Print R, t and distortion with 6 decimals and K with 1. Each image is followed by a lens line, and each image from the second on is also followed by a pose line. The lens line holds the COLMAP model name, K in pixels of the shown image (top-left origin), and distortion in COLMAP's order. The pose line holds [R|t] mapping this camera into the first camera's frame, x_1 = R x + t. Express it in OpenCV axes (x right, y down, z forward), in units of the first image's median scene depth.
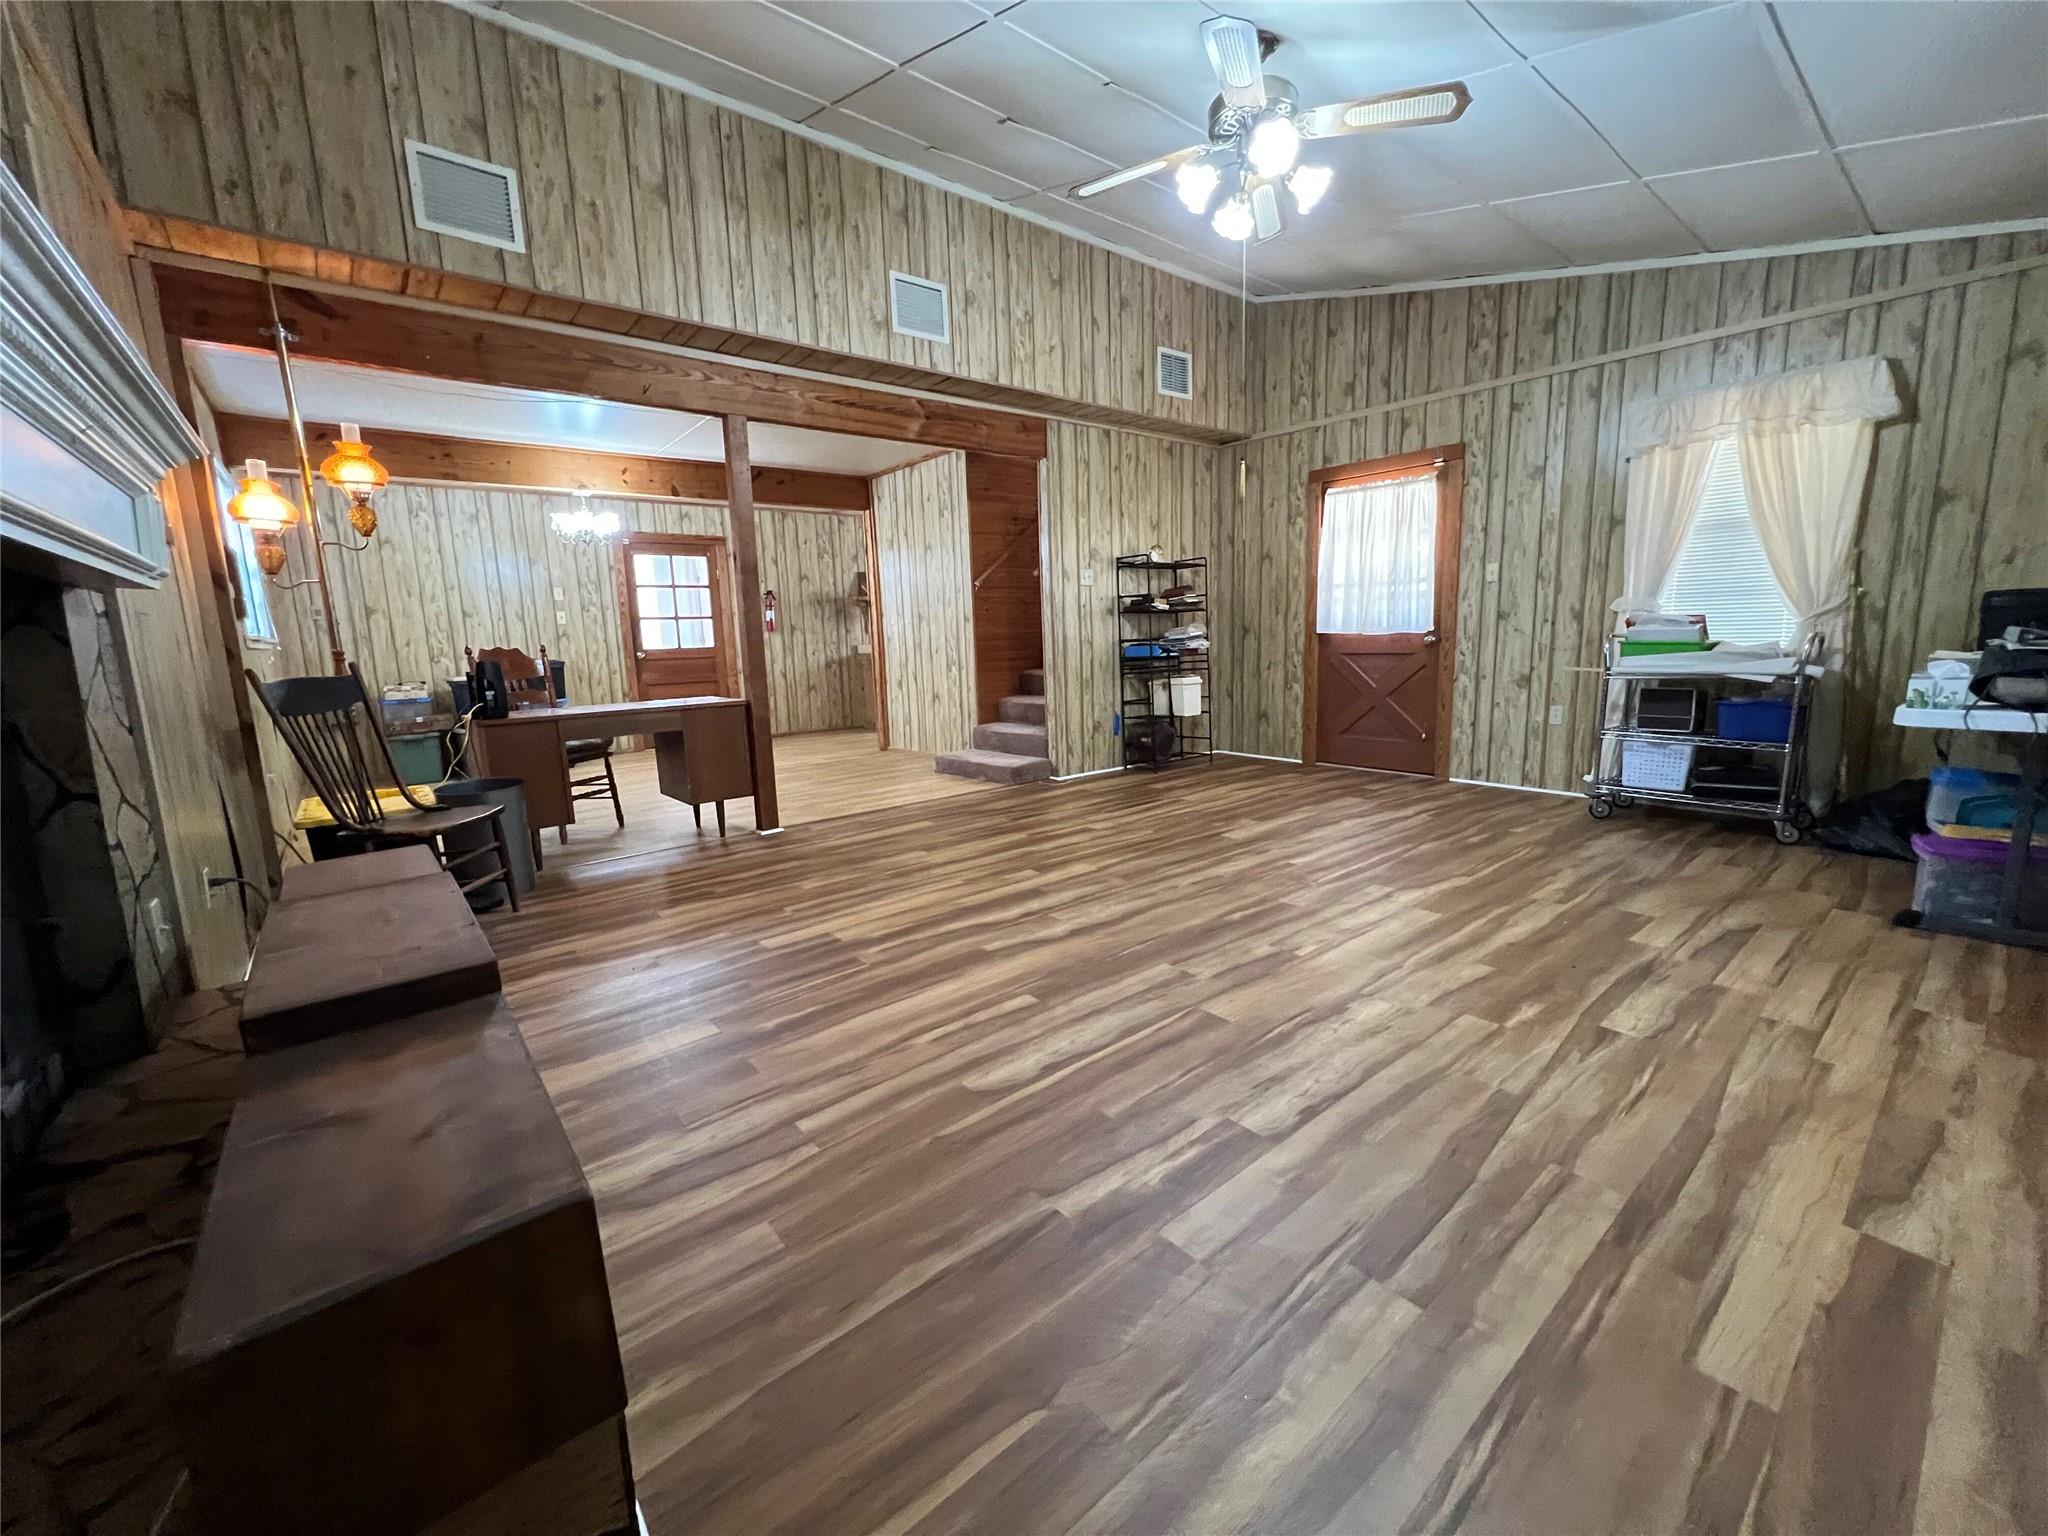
lens RADIAL K [[822.9, 0, 1026.3], [0, 822.9, 771.9], [0, 0, 1]] dist [-0.000952, 0.000374]
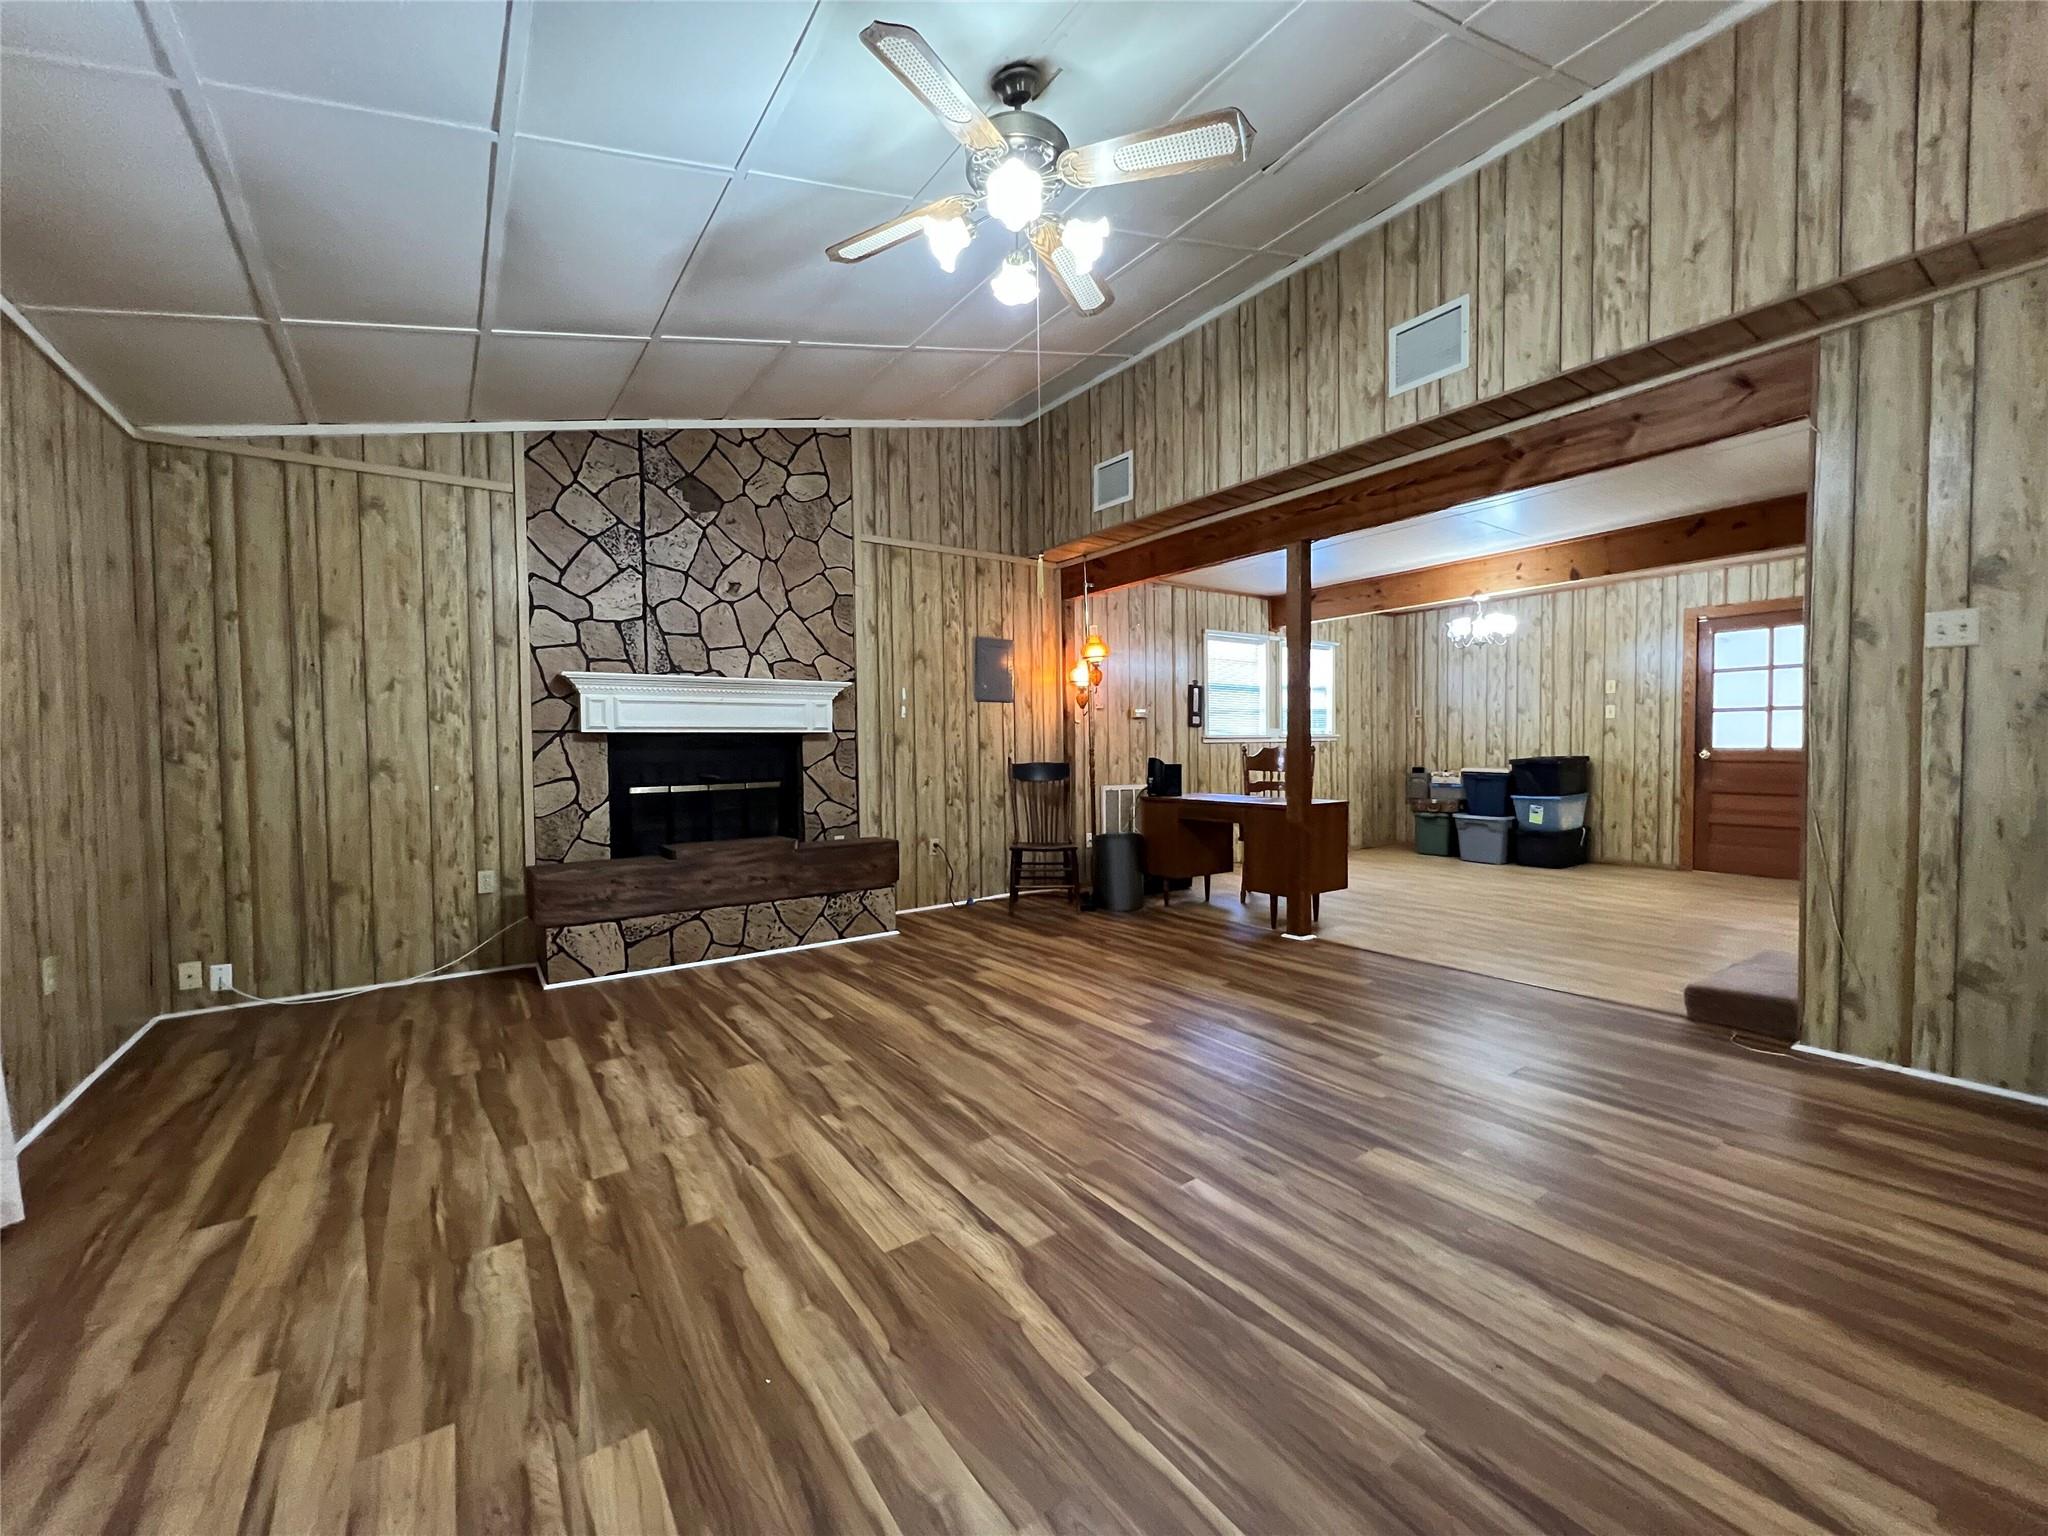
lens RADIAL K [[822.9, 0, 1026.3], [0, 822.9, 771.9], [0, 0, 1]] dist [-0.000952, 0.000374]
pose [[-0.074666, 0.064328, -0.995132, 1.031012], [-0.151469, 0.985607, 0.075077, -0.224200], [0.985638, 0.156337, -0.063848, 1.041194]]
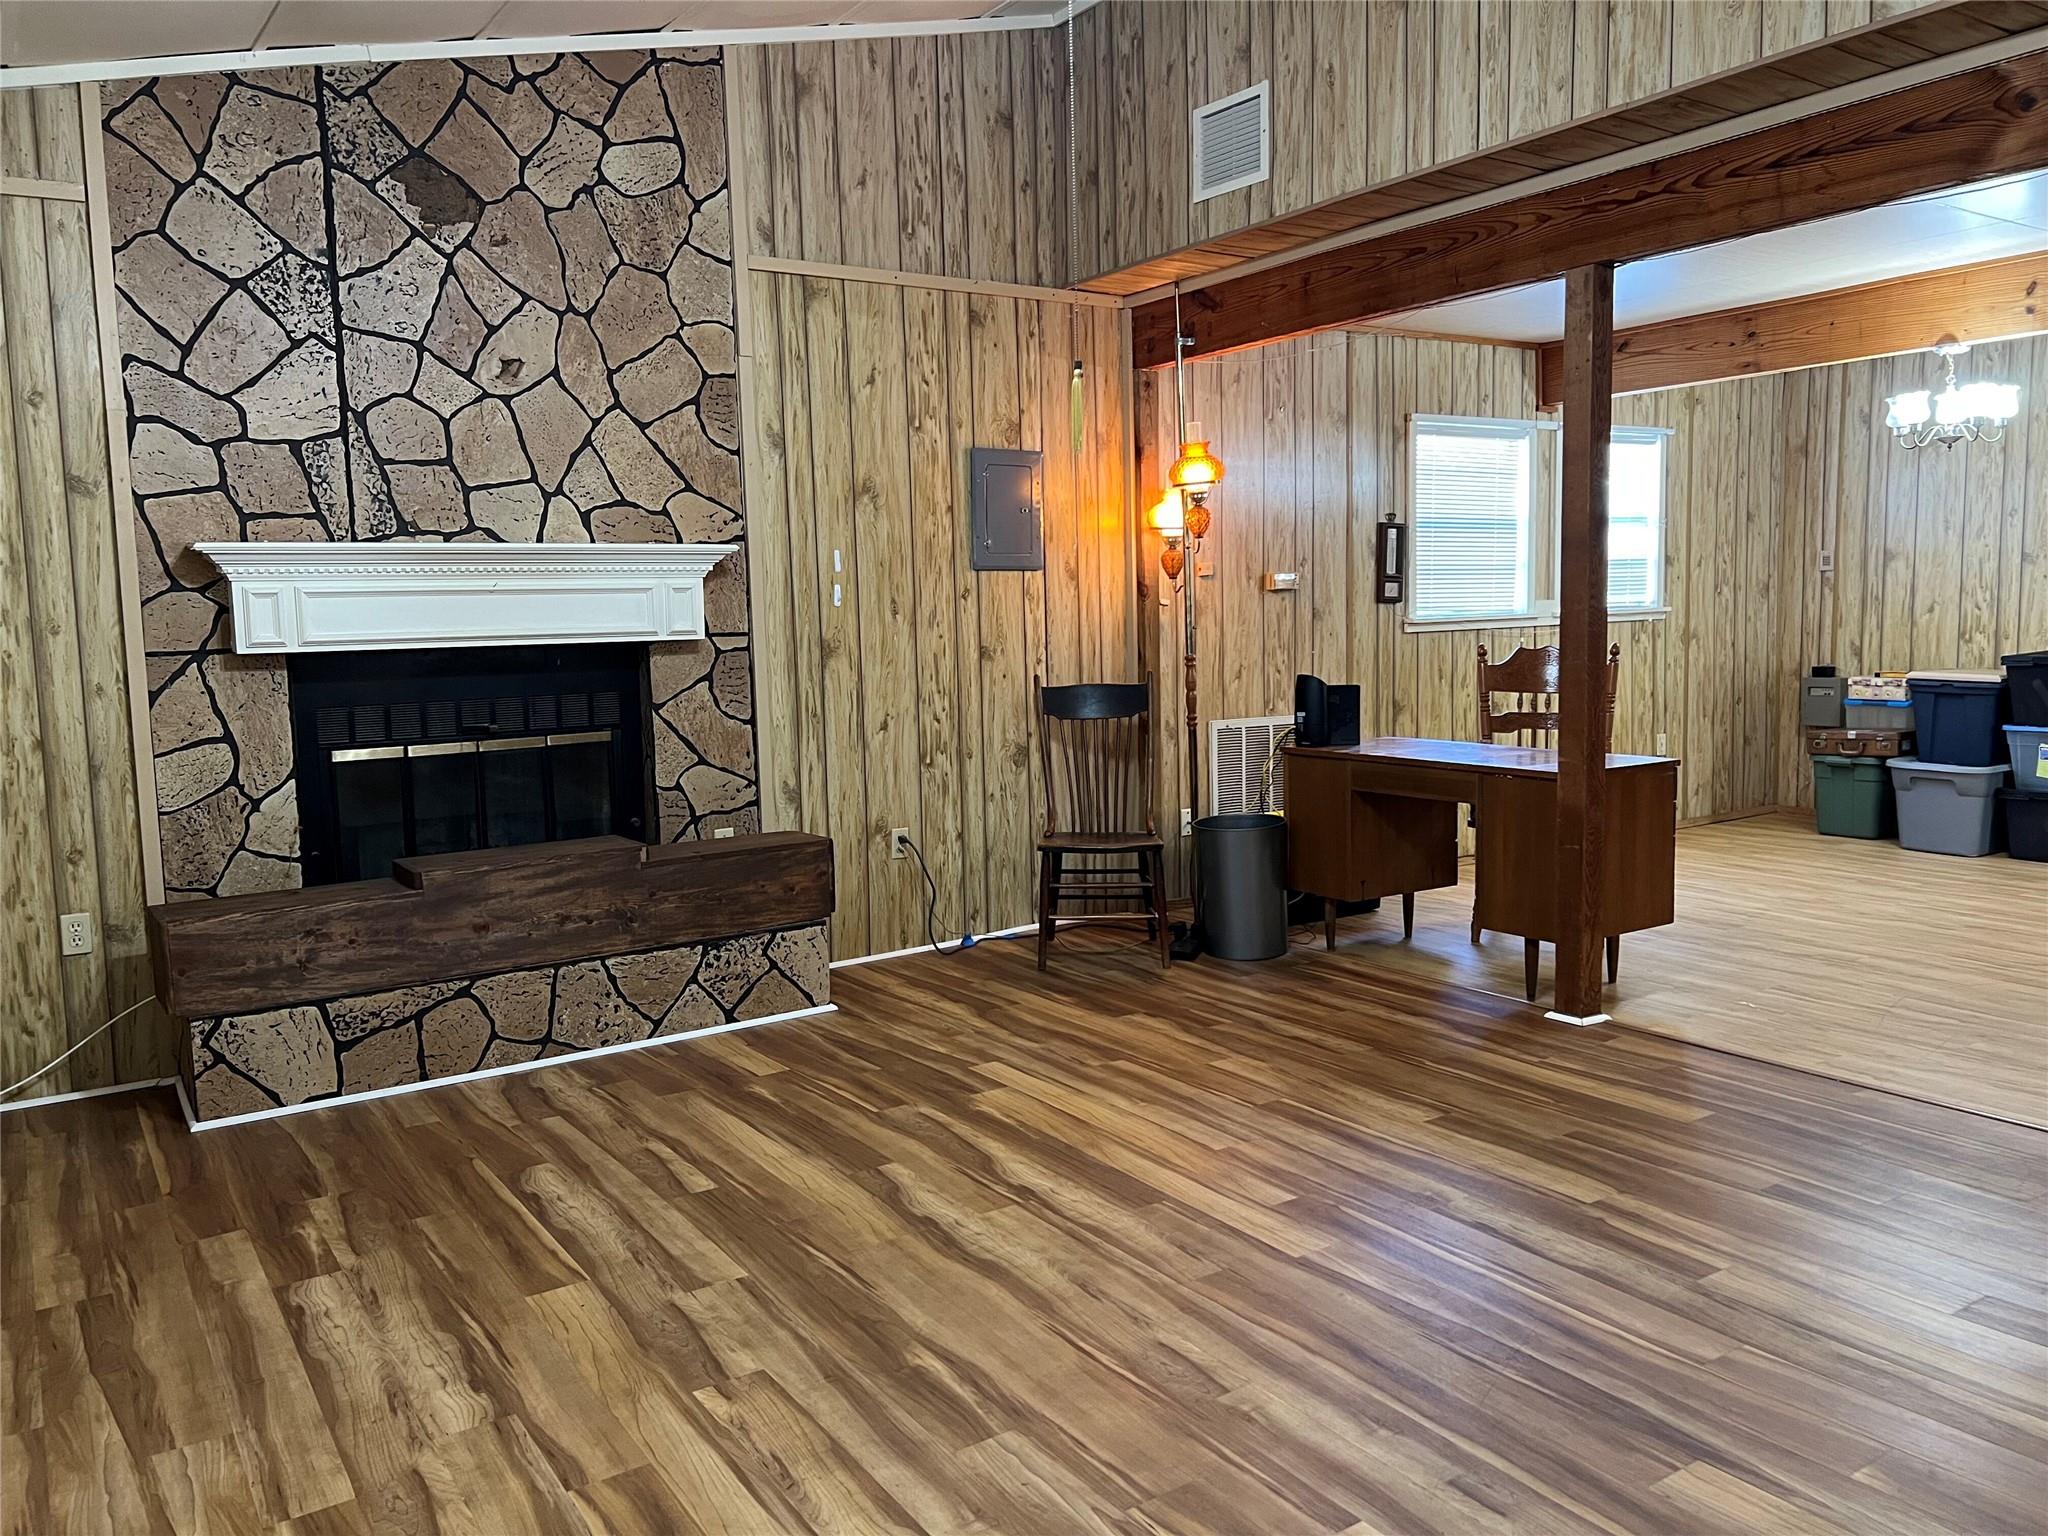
lens RADIAL K [[1545.9, 0, 1037.3], [0, 1545.9, 763.0], [0, 0, 1]] dist [0.063307, -0.069912]
pose [[-0.100401, 0.139870, -0.985066, 1.040553], [-0.139066, 0.978378, 0.153094, -0.293230], [0.985180, 0.152360, -0.078779, 1.044475]]
